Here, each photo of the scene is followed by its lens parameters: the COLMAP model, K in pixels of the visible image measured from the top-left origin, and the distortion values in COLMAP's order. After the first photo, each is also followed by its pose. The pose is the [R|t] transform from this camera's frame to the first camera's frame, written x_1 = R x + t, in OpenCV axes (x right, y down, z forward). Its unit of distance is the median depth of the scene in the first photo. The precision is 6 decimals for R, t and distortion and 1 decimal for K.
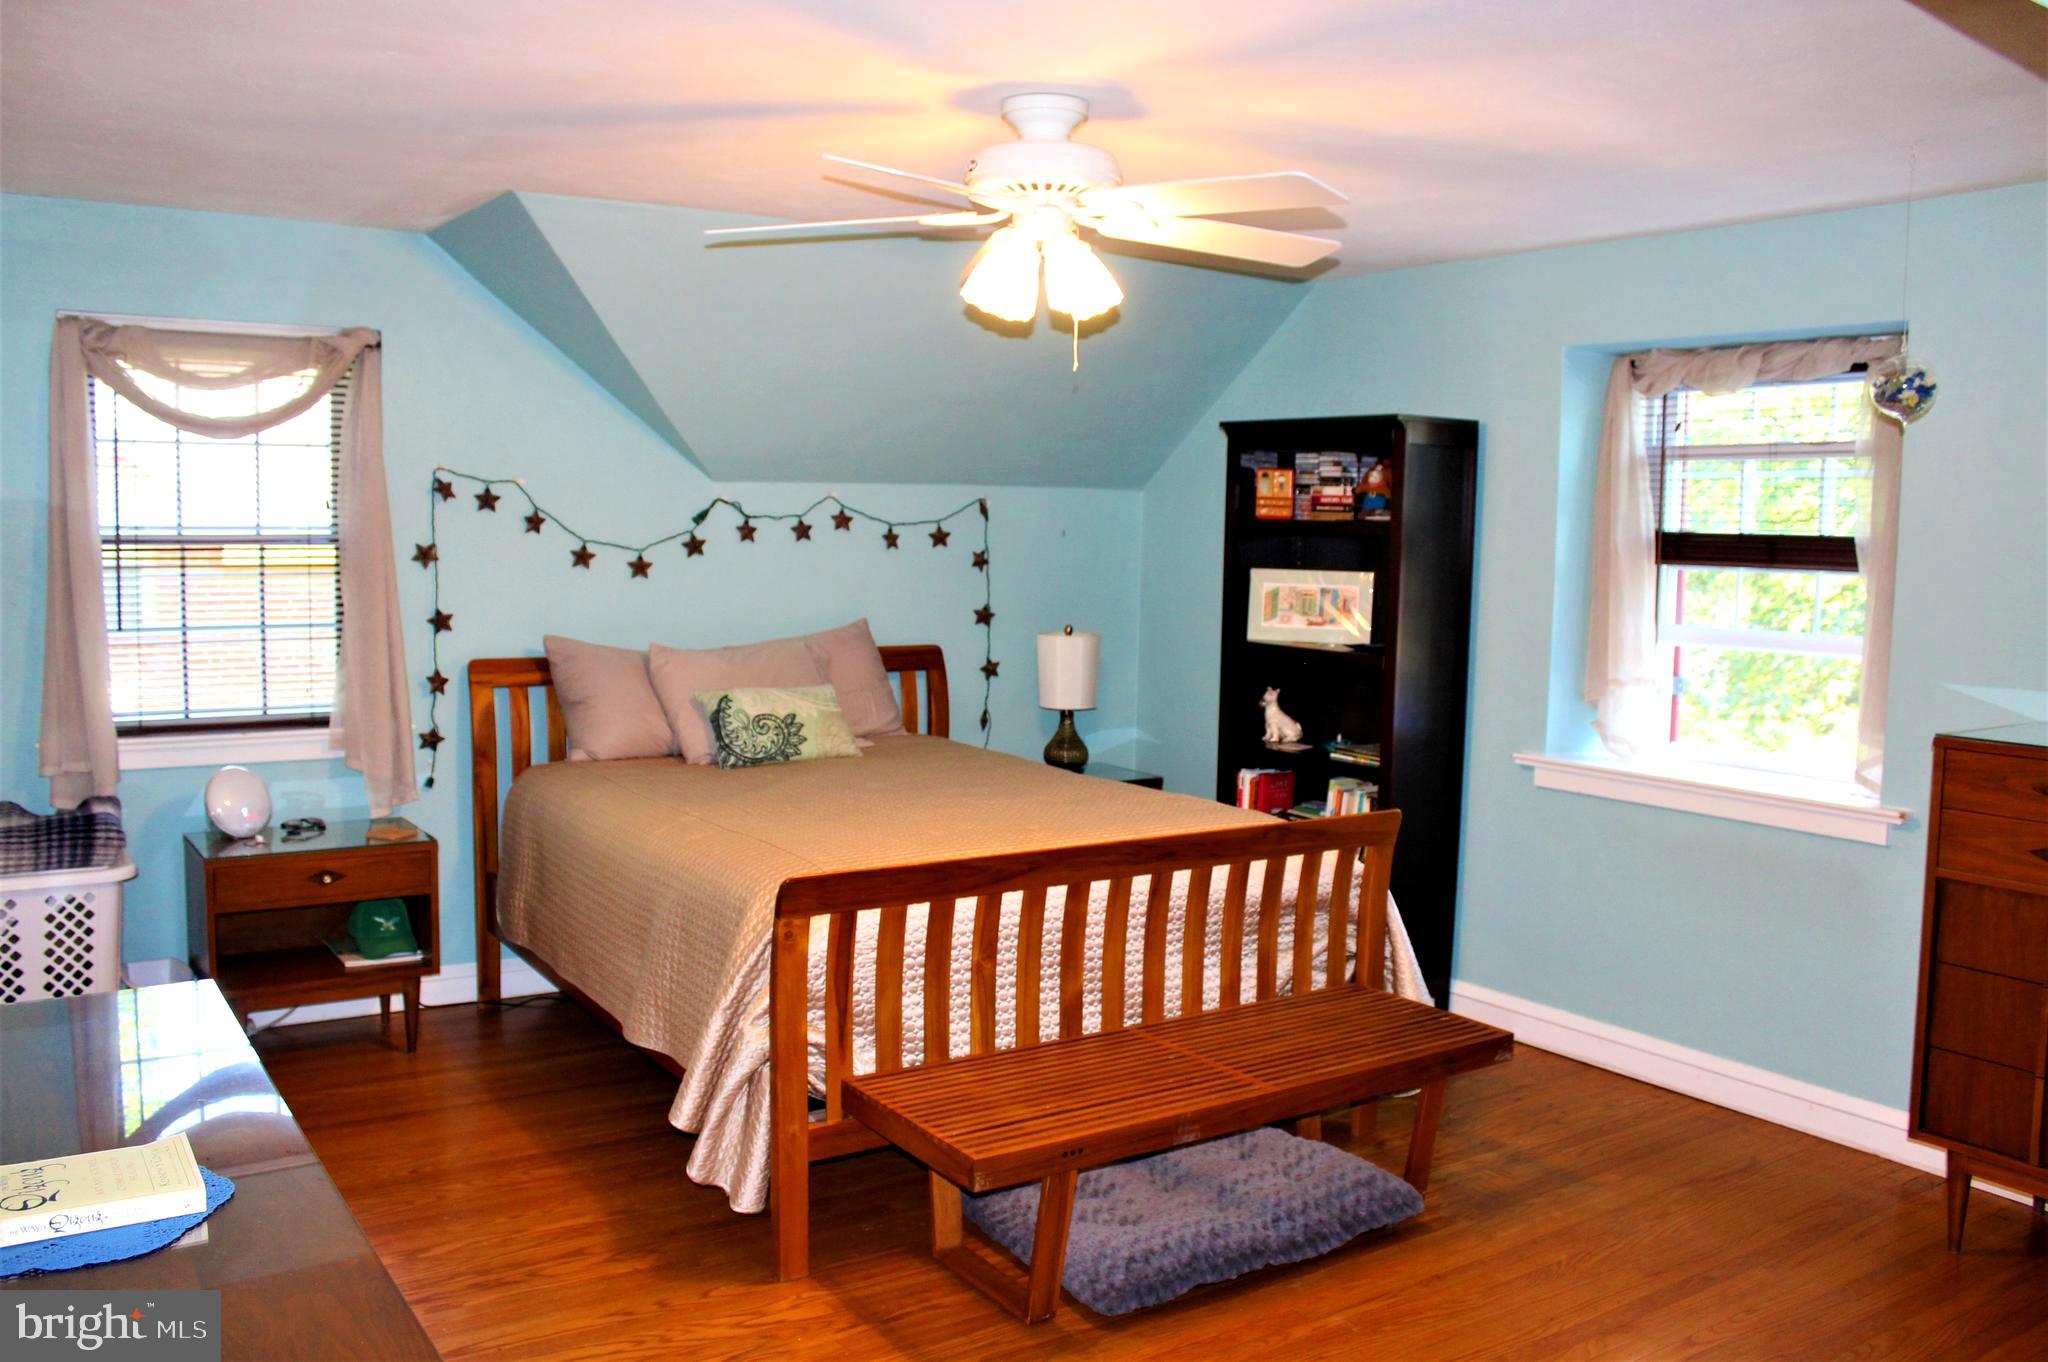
lens RADIAL K [[1713.5, 0, 1035.1], [0, 1713.5, 676.4], [0, 0, 1]] dist [-0.156317, 0.131860]
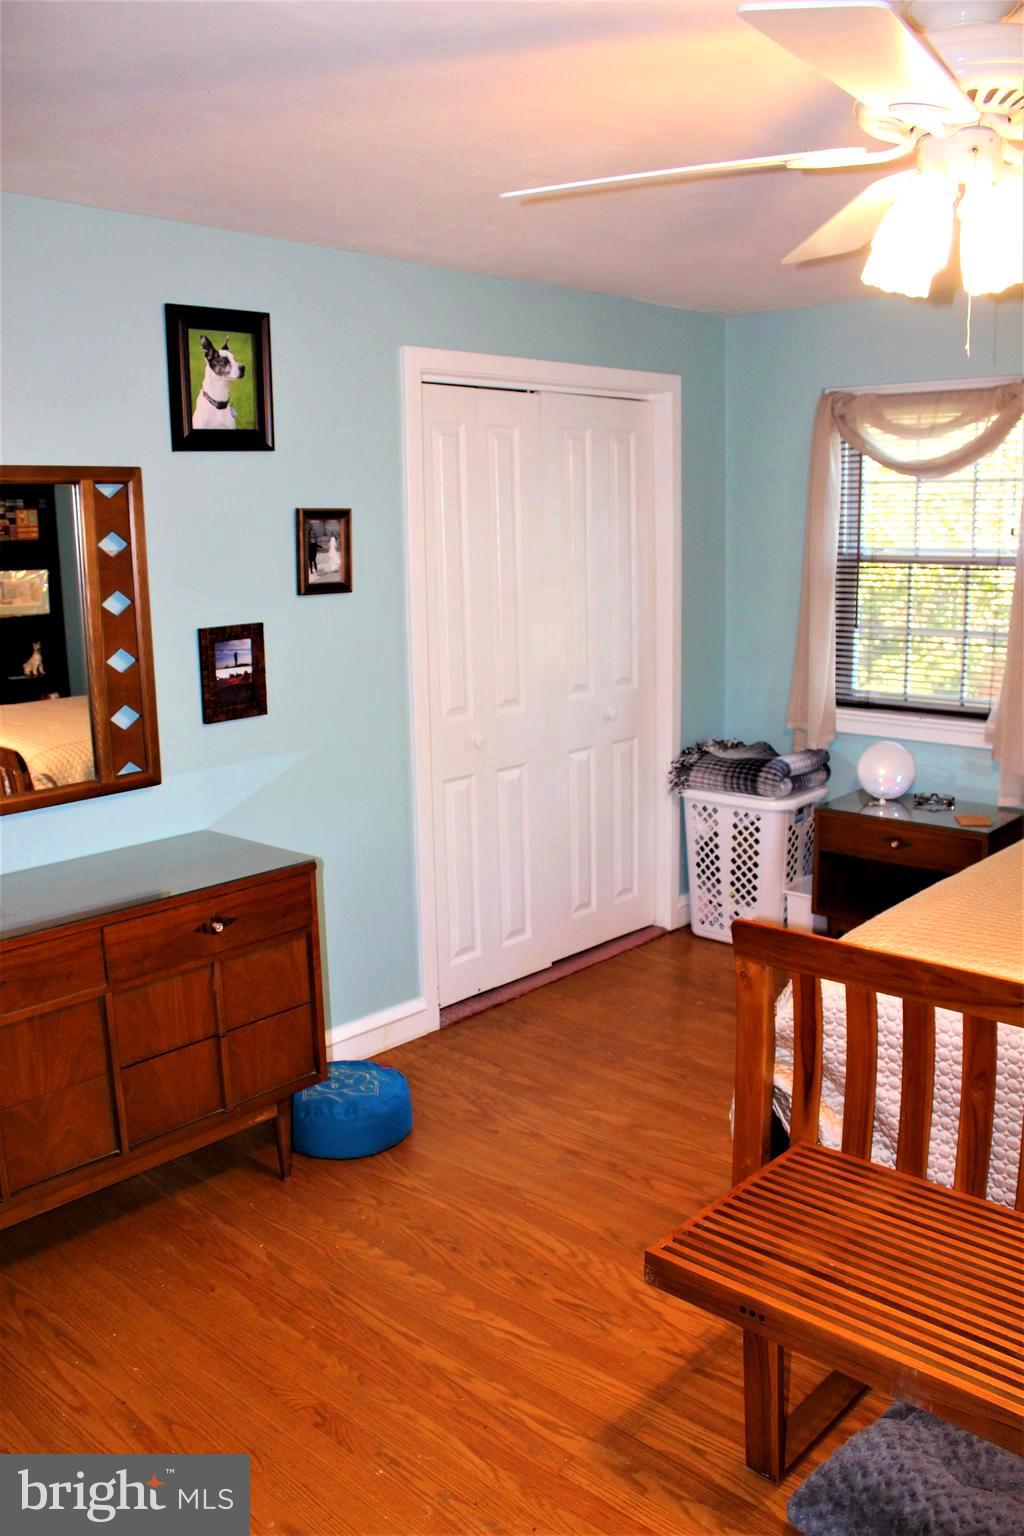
lens RADIAL K [[1285.1, 0, 519.6], [0, 1285.1, 772.7], [0, 0, 1]] dist [-0.156317, 0.131860]
pose [[0.234688, 0.163516, -0.958219, 0.387600], [-0.068383, 0.986086, 0.151523, -0.050726], [0.969663, 0.029965, 0.242604, 0.511393]]
